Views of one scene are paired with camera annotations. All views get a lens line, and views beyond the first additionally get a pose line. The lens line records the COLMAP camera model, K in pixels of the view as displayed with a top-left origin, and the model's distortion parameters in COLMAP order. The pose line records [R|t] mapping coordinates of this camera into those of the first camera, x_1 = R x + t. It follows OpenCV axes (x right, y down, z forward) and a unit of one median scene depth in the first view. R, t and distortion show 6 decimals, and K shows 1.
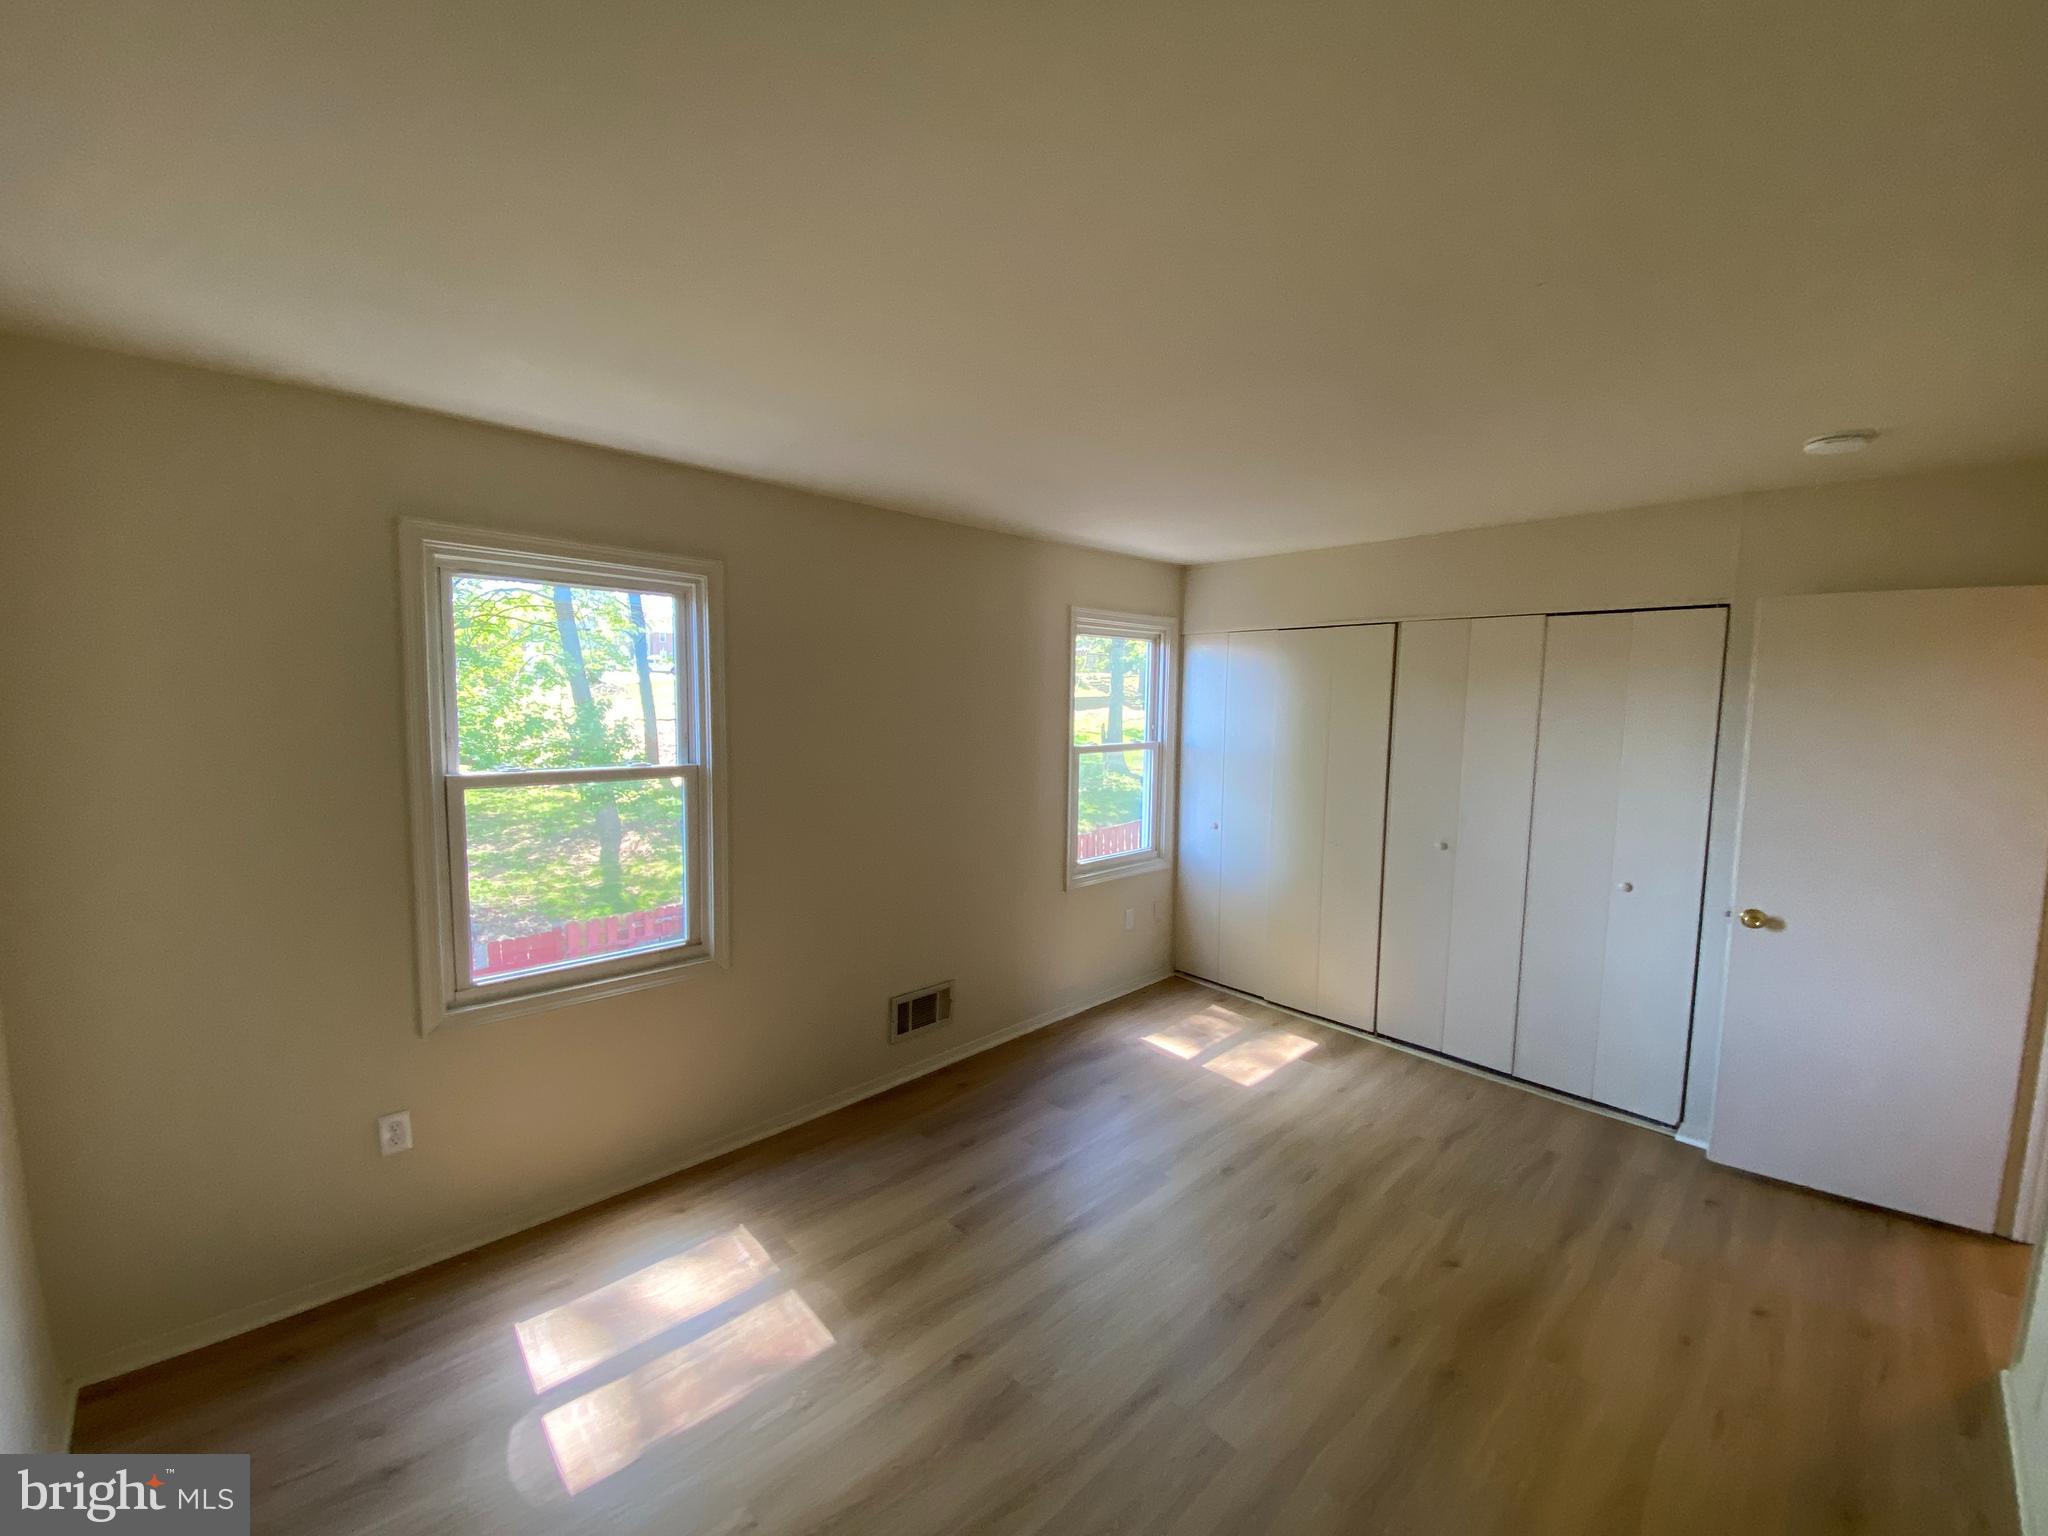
lens RADIAL K [[833.4, 0, 1027.3], [0, 833.4, 770.9], [0, 0, 1]] dist [0.013087, -0.016178]
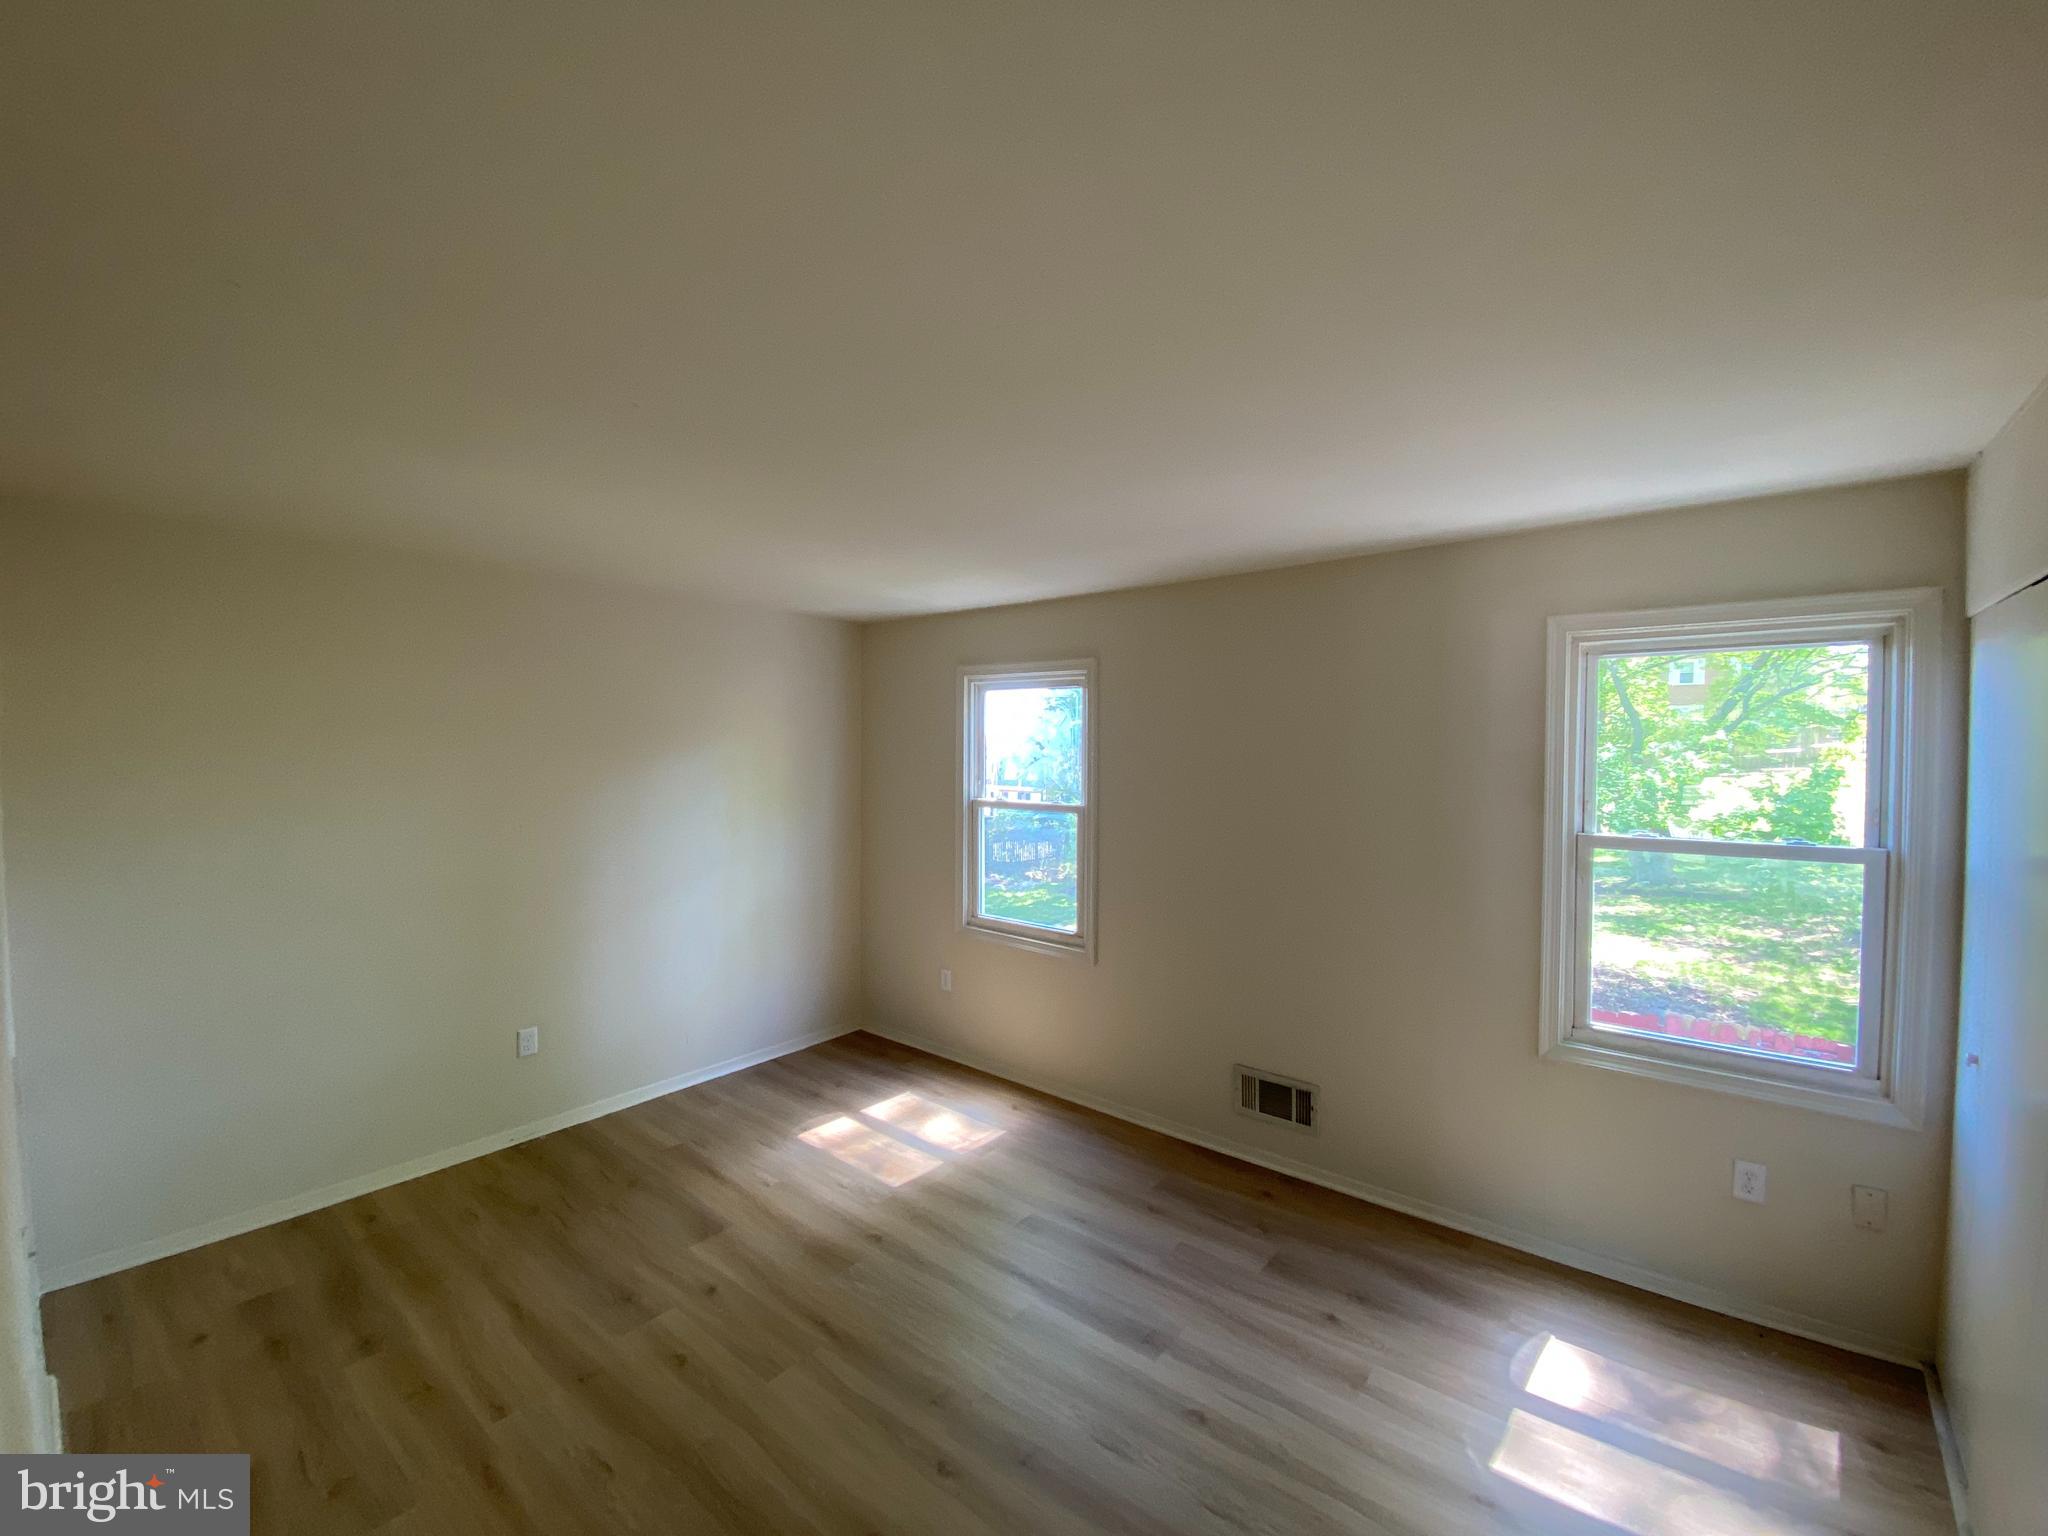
lens RADIAL K [[833.4, 0, 1011.1], [0, 833.4, 761.6], [0, 0, 1]] dist [0.013087, -0.016178]
pose [[0.103050, 0.005362, -0.994662, 0.841923], [-0.091946, 0.995755, -0.004158, -0.055529], [0.990417, 0.091884, 0.103106, 0.650848]]
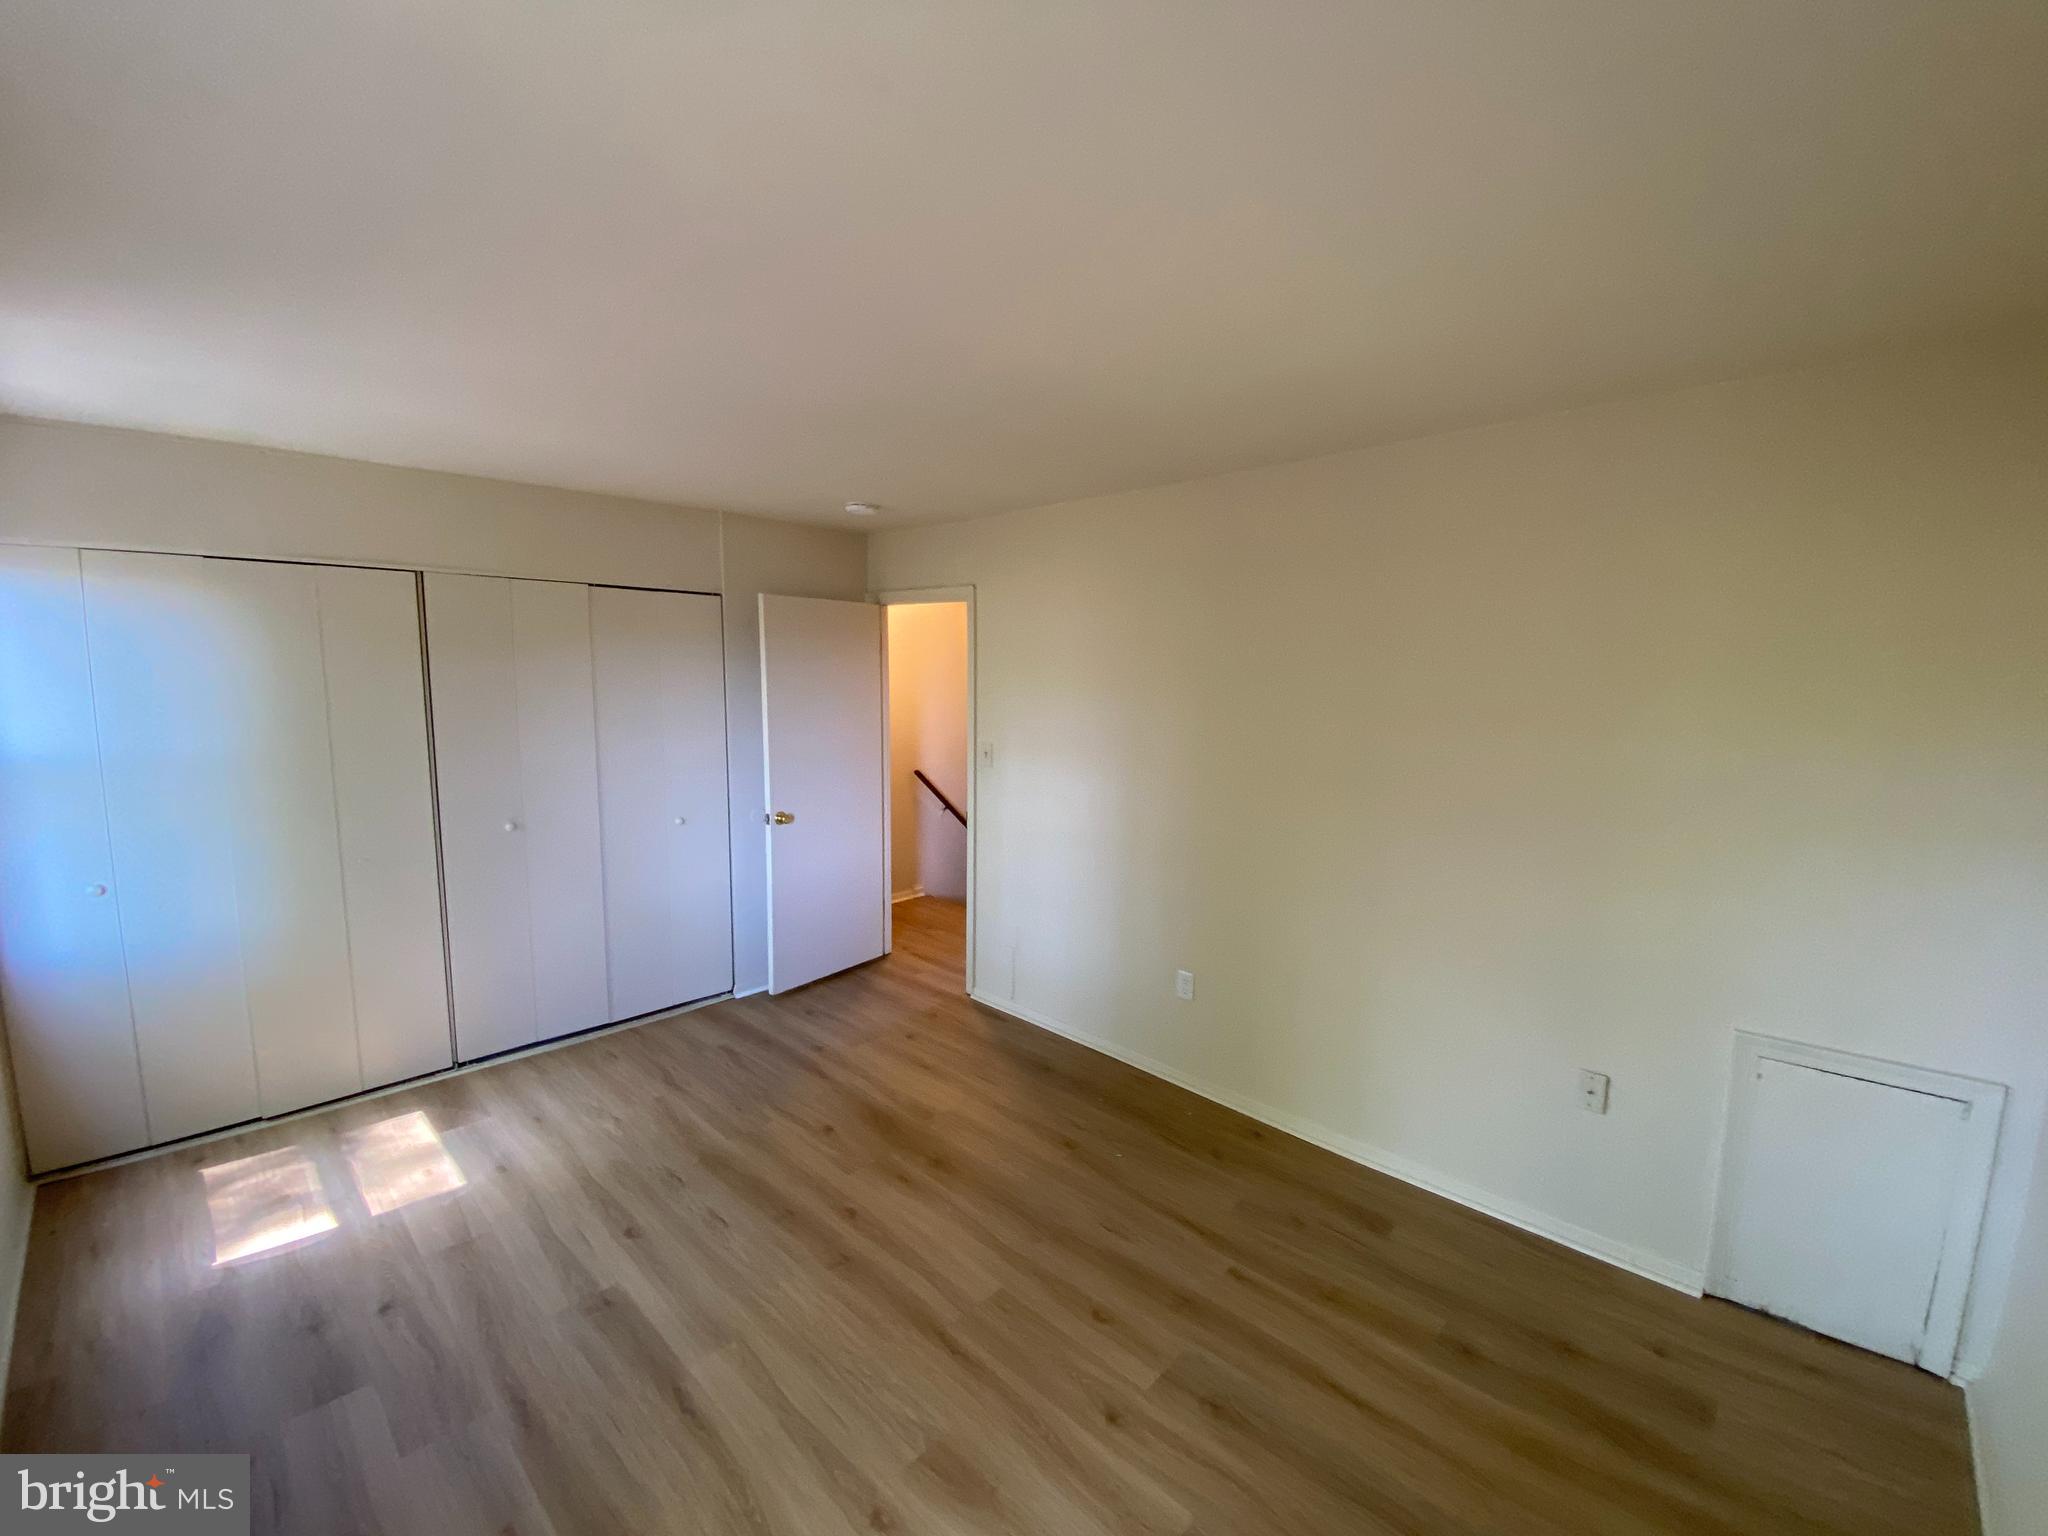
lens RADIAL K [[833.4, 0, 1021.3], [0, 833.4, 777.8], [0, 0, 1]] dist [0.013087, -0.016178]
pose [[-0.037856, -0.142200, 0.989114, -0.492289], [0.081744, 0.986065, 0.144890, -0.058653], [-0.995934, 0.086340, -0.025704, 0.535297]]
